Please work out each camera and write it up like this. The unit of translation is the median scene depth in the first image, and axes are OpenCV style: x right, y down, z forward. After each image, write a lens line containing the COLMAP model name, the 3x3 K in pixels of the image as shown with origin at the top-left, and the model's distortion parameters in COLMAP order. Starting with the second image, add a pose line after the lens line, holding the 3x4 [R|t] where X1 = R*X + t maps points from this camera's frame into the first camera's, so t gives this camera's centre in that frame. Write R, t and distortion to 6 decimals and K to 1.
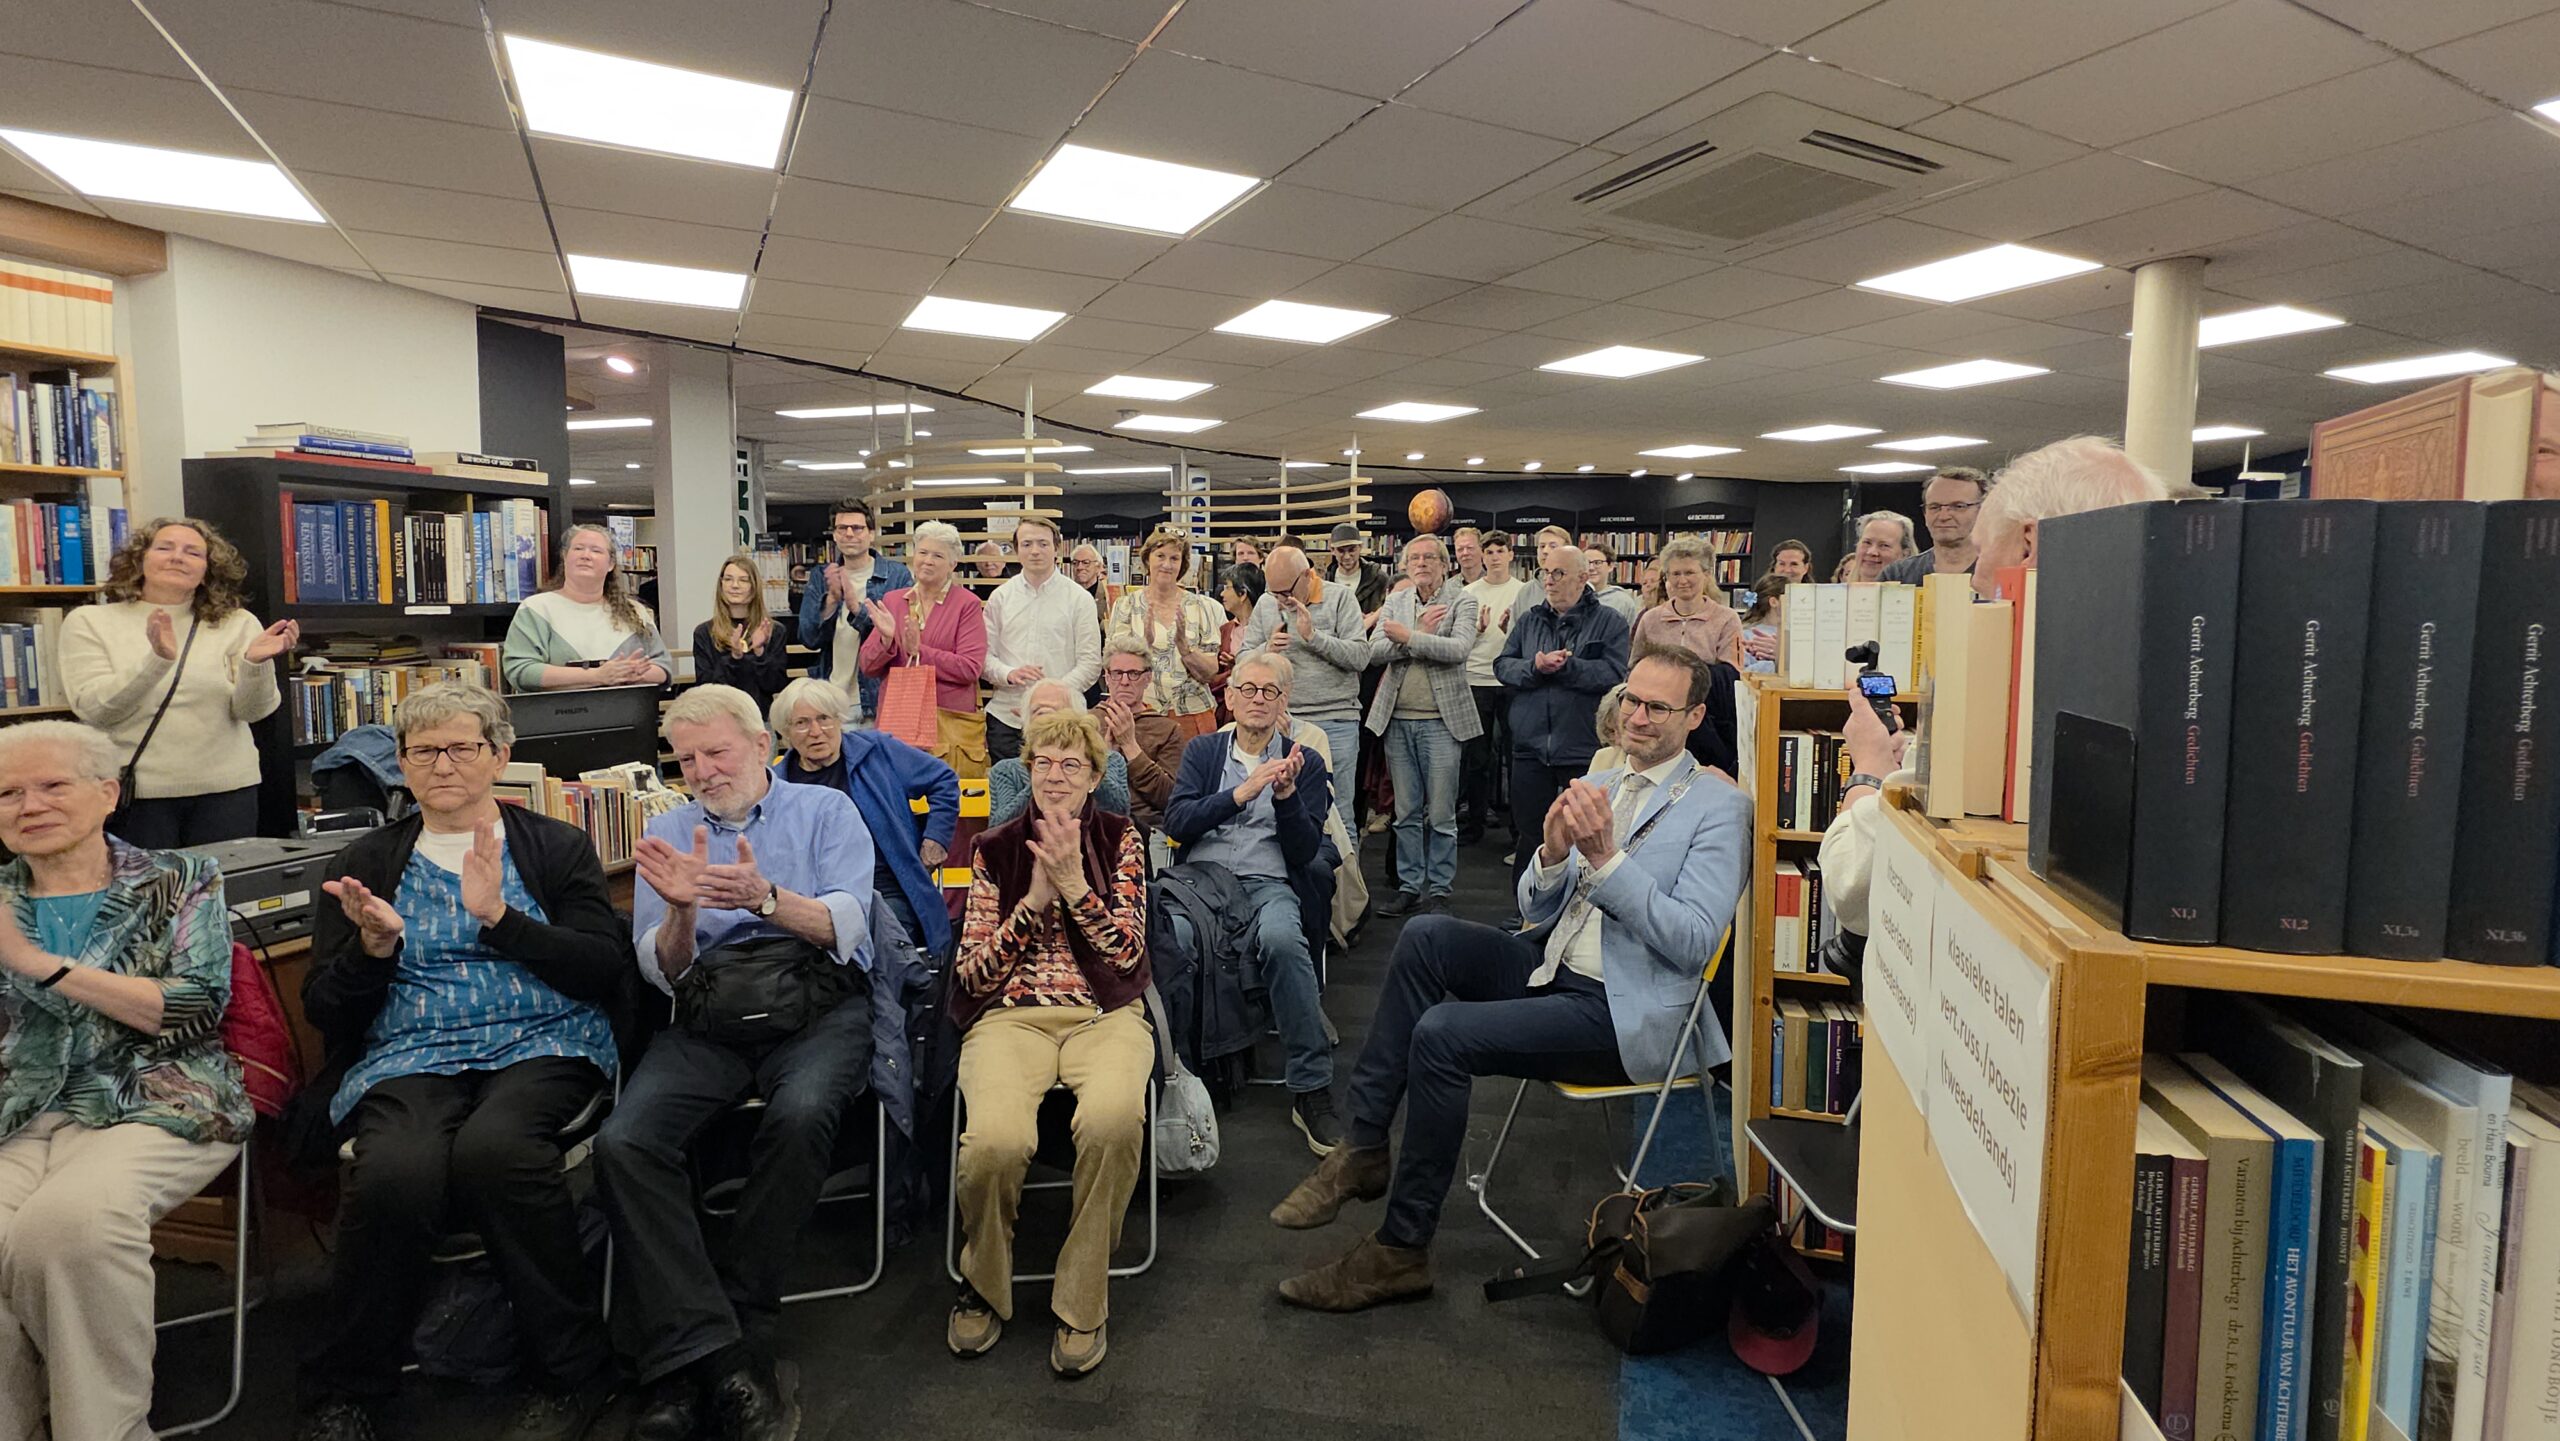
lens RADIAL K [[1174.5, 0, 1295.8], [0, 1174.5, 691.4], [0, 0, 1]] dist [0.008724, -0.004935]
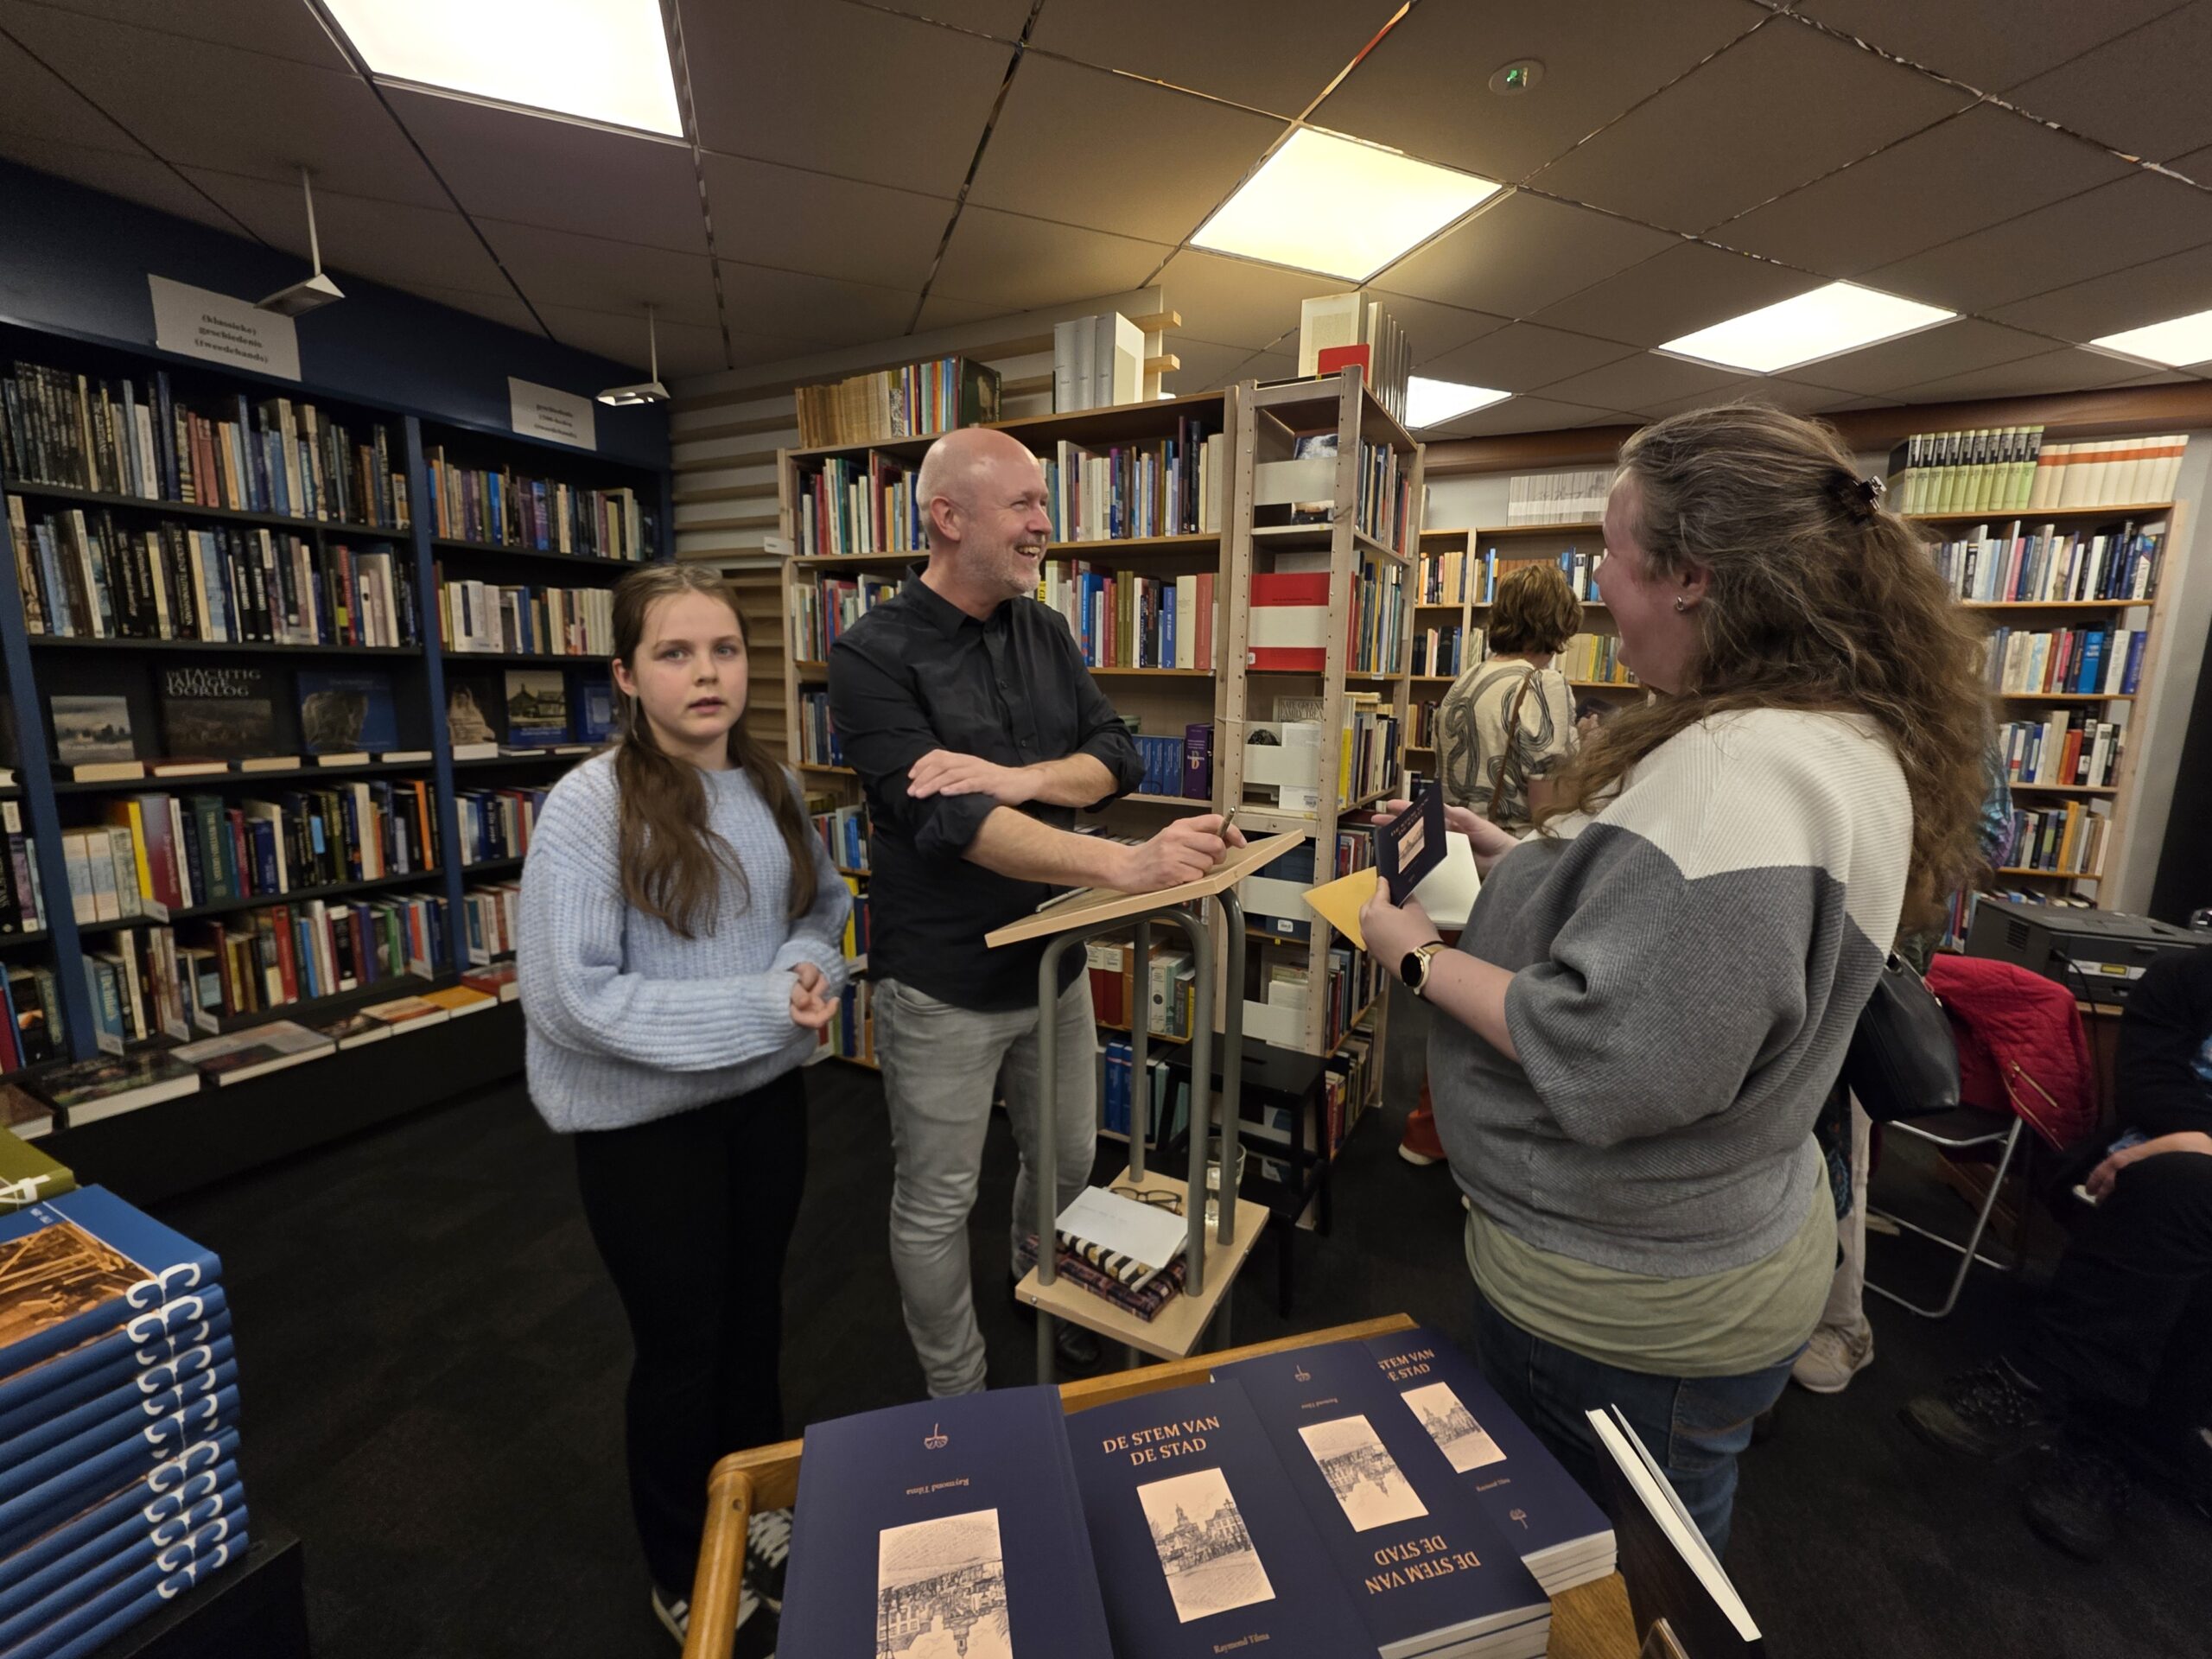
lens RADIAL K [[886.9, 0, 1112.6], [0, 886.9, 809.7], [0, 0, 1]] dist [-0.012833, 0.005739]
pose [[-0.128506, 0.139239, -0.981885, 0.050642], [-0.105126, 0.982603, 0.153100, -0.001104], [0.986121, 0.122896, -0.111633, 0.067687]]
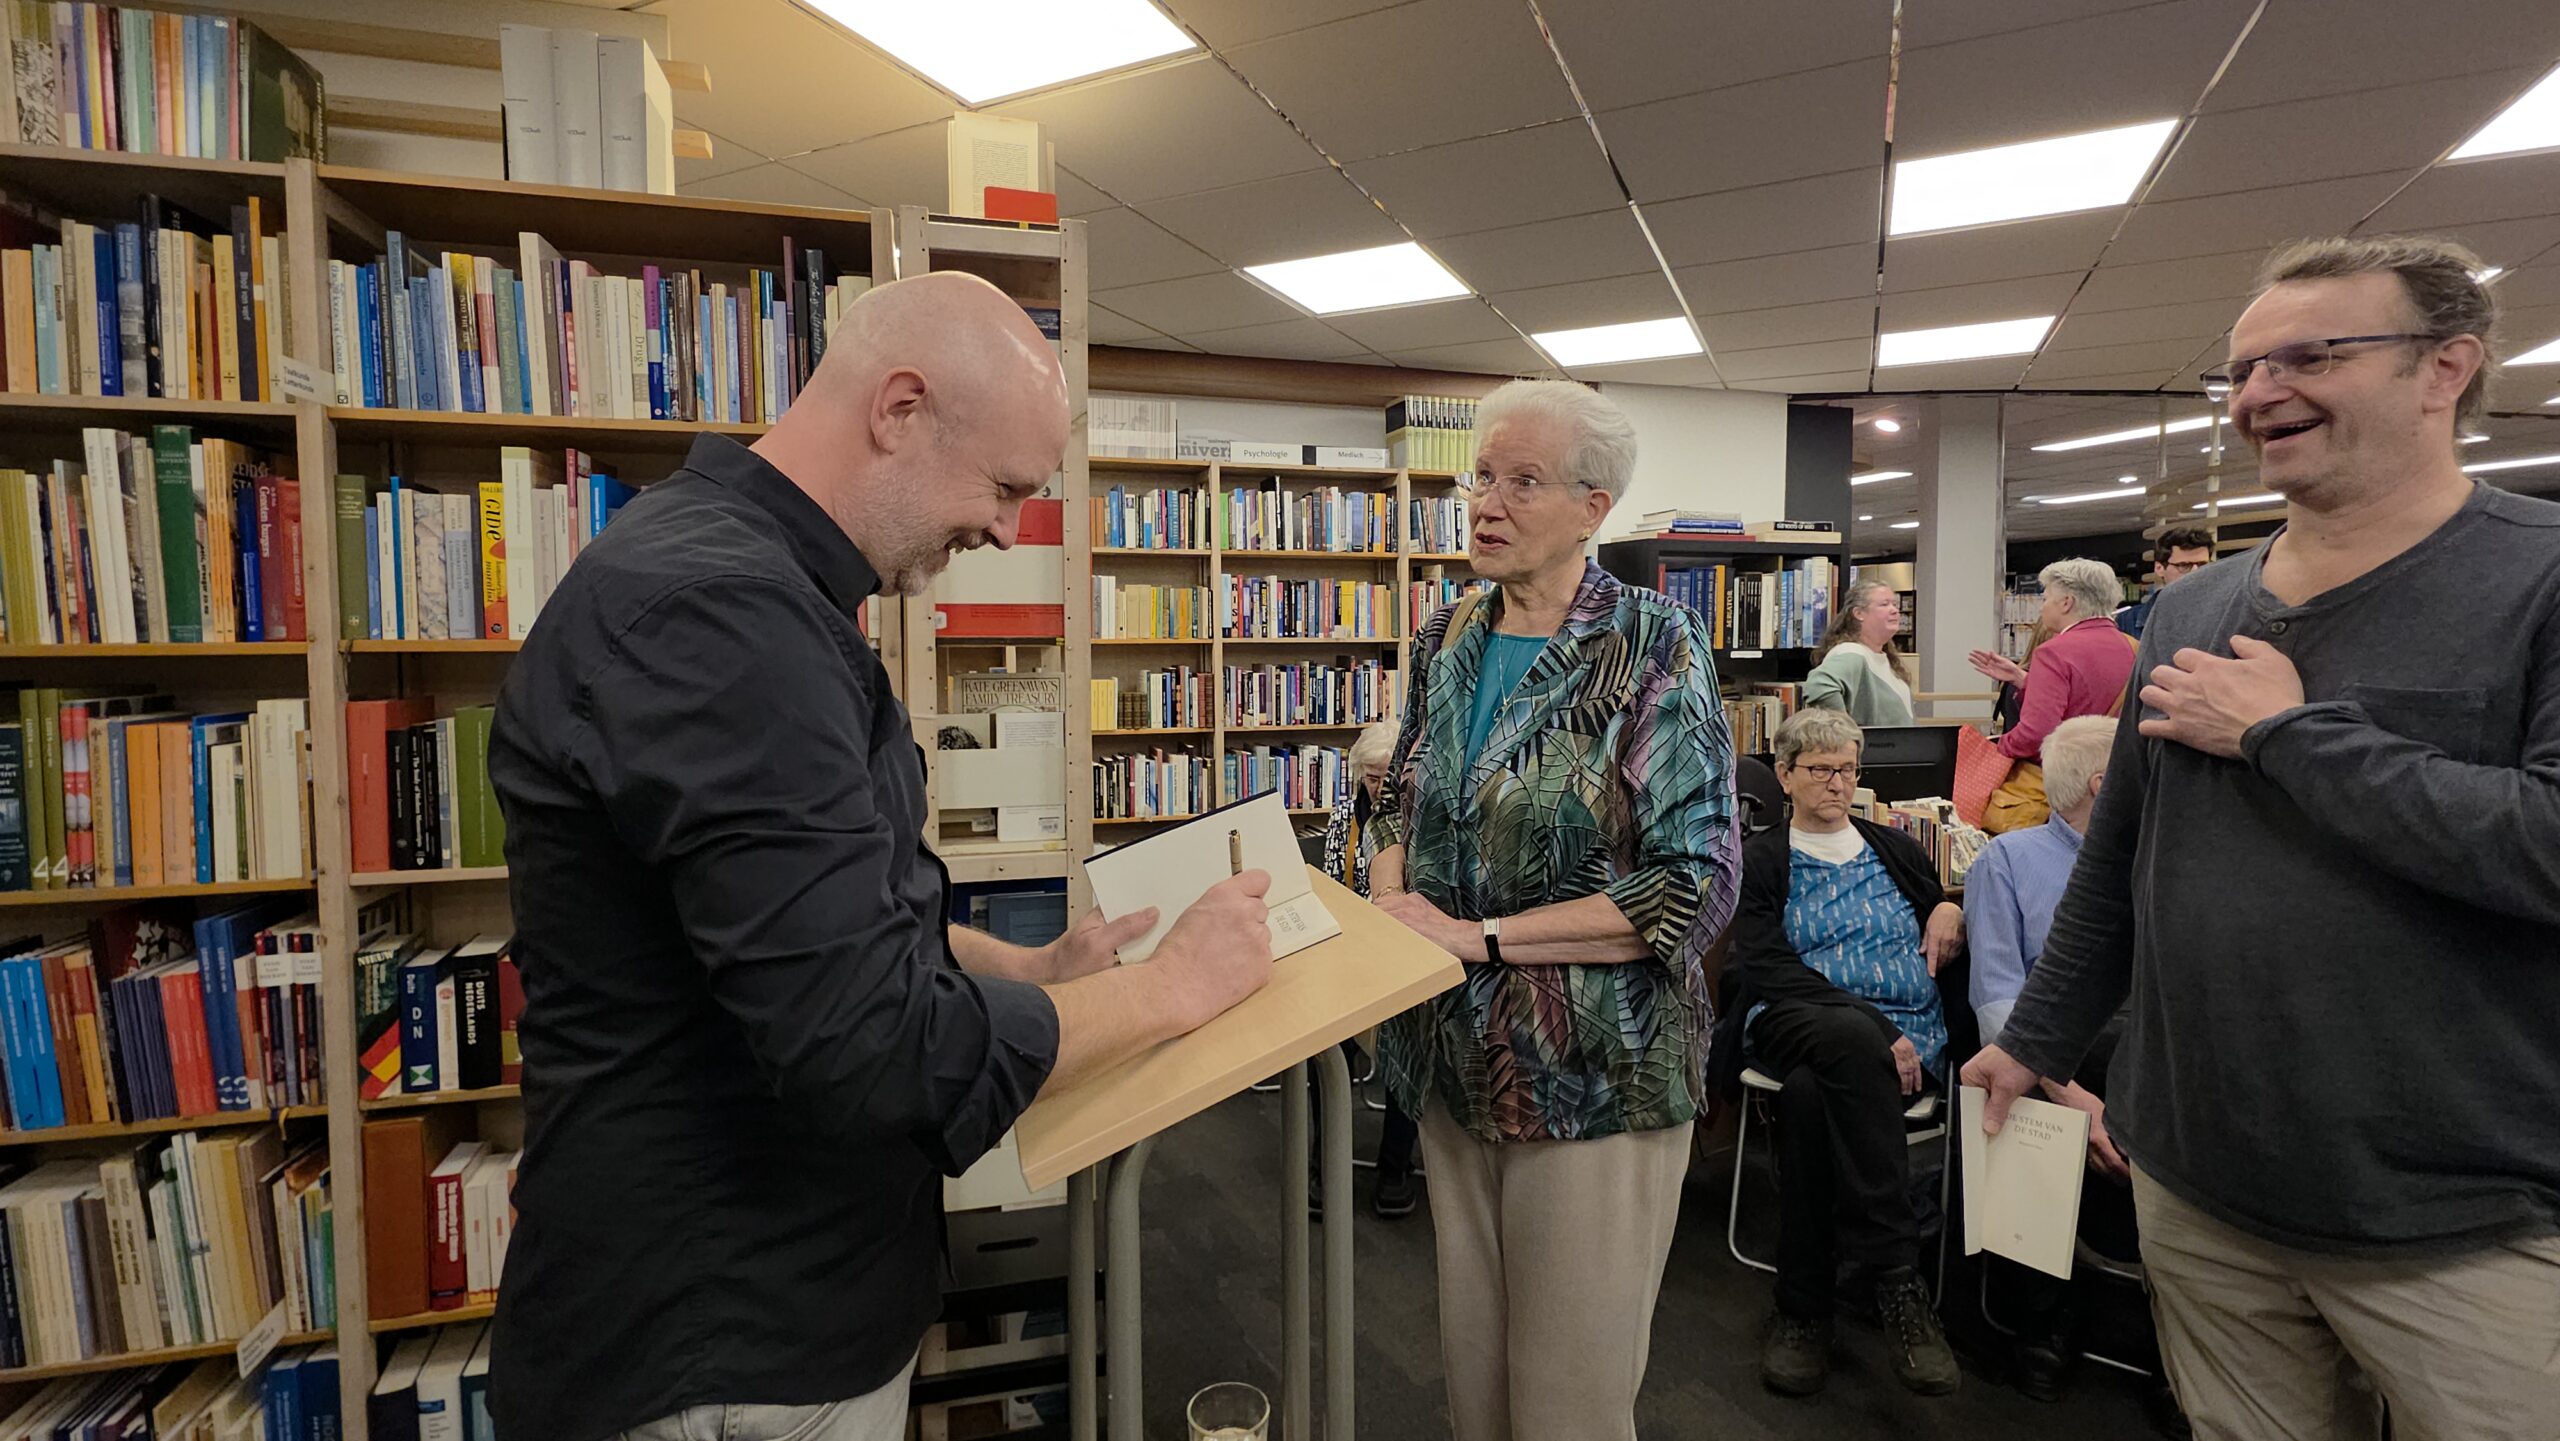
lens RADIAL K [[1174.5, 0, 1286.9], [0, 1174.5, 692.6], [0, 0, 1]] dist [0.008724, -0.004935]
pose [[0.592181, 0.028128, -0.805314, -0.046214], [-0.057346, 0.998328, -0.007299, 0.006284], [0.803762, 0.050504, 0.592803, -0.090655]]
